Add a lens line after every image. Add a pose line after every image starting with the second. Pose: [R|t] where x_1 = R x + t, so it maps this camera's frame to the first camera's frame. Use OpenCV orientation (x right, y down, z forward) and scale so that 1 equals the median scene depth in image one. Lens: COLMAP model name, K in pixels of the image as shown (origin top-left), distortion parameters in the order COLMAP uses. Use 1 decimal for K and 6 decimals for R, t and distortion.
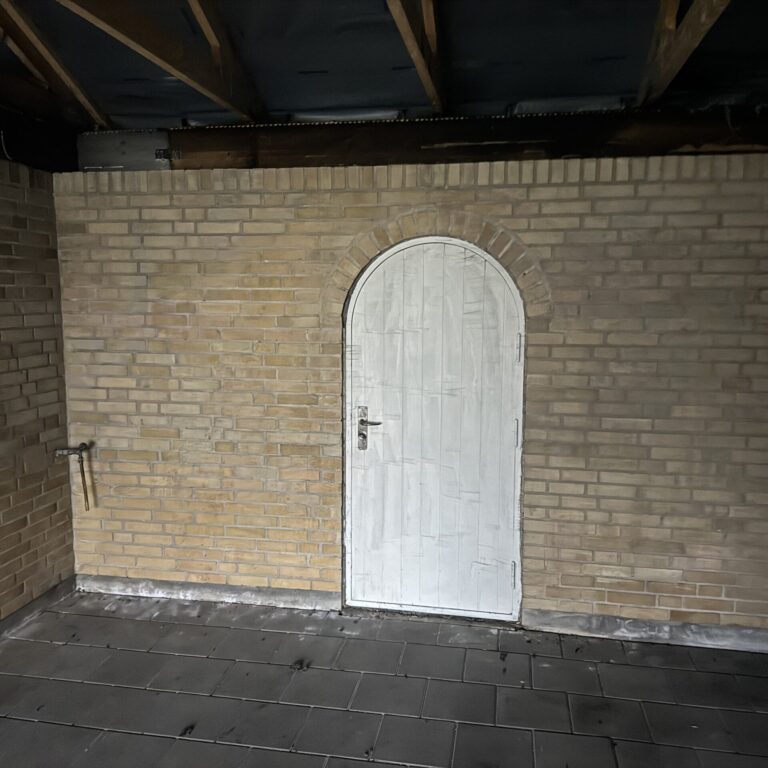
lens RADIAL K [[715.0, 0, 384.0], [0, 715.0, 384.0], [0, 0, 1]] dist [0.105433, -0.228681]
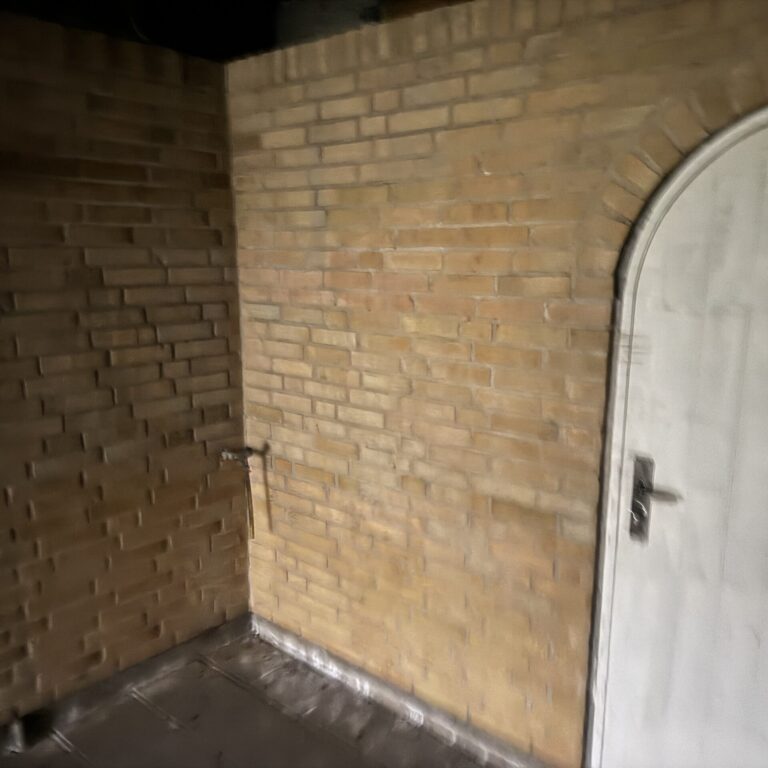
lens RADIAL K [[717.0, 0, 387.5], [0, 717.0, 399.4], [0, 0, 1]] dist [0.143230, -0.273487]
pose [[0.868951, 0.100148, -0.484658, 0.055079], [-0.063738, 0.993802, 0.091080, -0.042106], [0.490776, -0.048253, 0.869949, 0.447609]]
